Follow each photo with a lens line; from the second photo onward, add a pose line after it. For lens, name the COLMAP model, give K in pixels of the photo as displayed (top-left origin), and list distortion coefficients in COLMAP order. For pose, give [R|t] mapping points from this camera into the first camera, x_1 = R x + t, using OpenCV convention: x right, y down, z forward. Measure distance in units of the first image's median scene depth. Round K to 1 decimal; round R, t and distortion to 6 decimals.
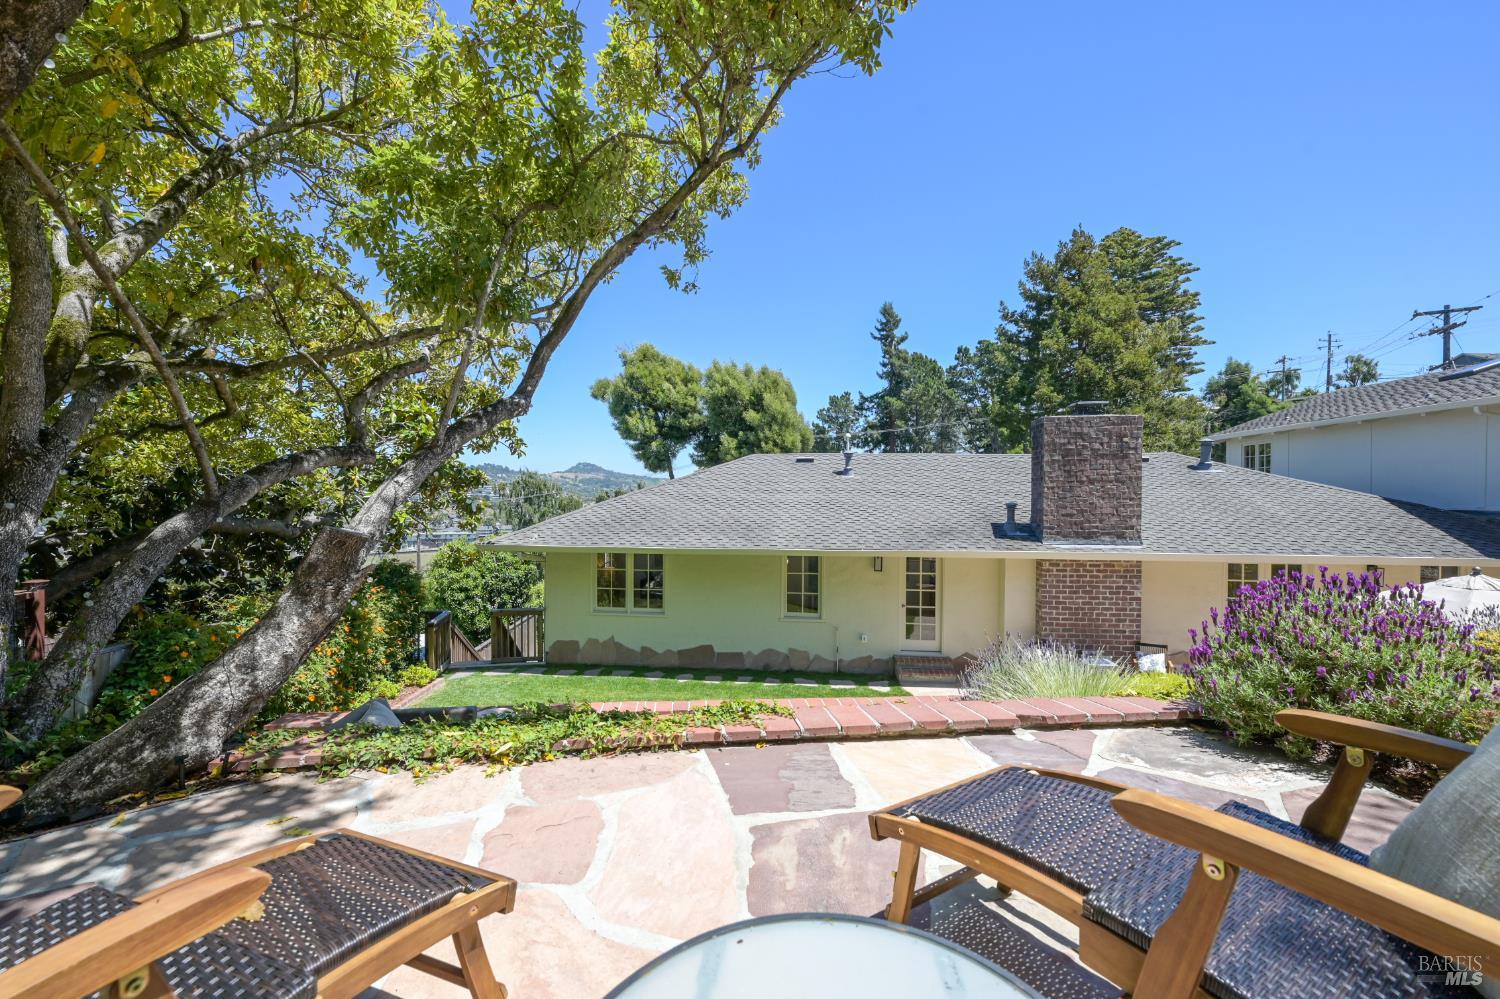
lens RADIAL K [[586.7, 0, 747.1], [0, 586.7, 503.3], [0, 0, 1]] dist [-0.002154, 0.000077]
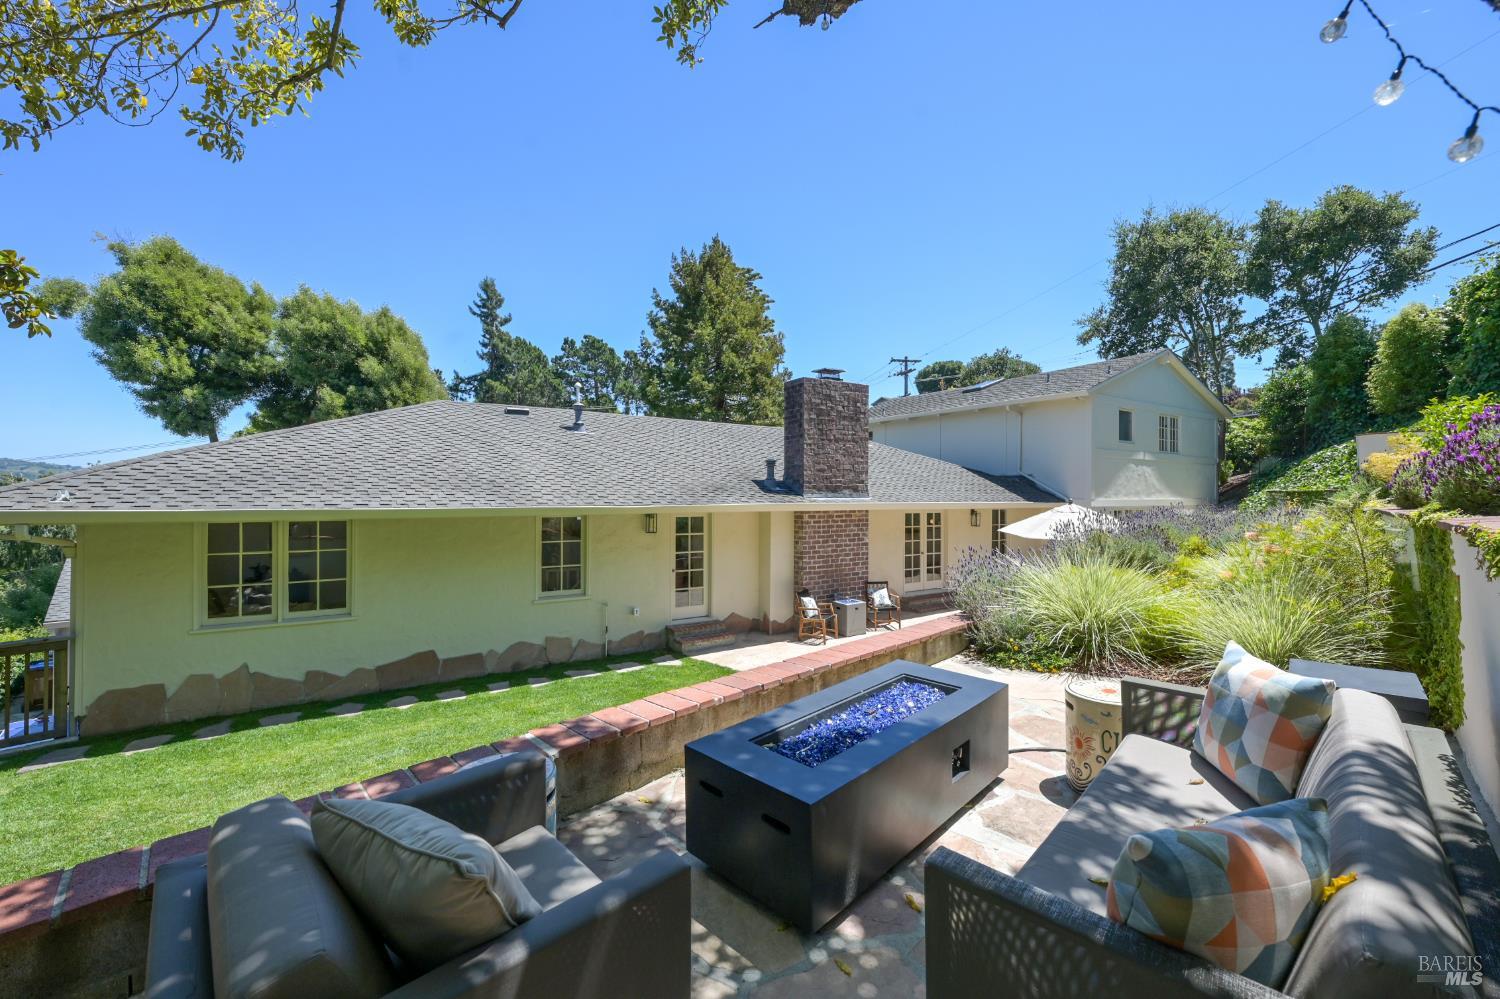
lens RADIAL K [[586.7, 0, 747.8], [0, 586.7, 496.8], [0, 0, 1]] dist [-0.002154, 0.000077]
pose [[0.780399, -0.005185, 0.625260, -0.088406], [0.006834, 0.999977, -0.000237, 0.025739], [-0.625245, 0.004458, 0.780416, 0.091382]]
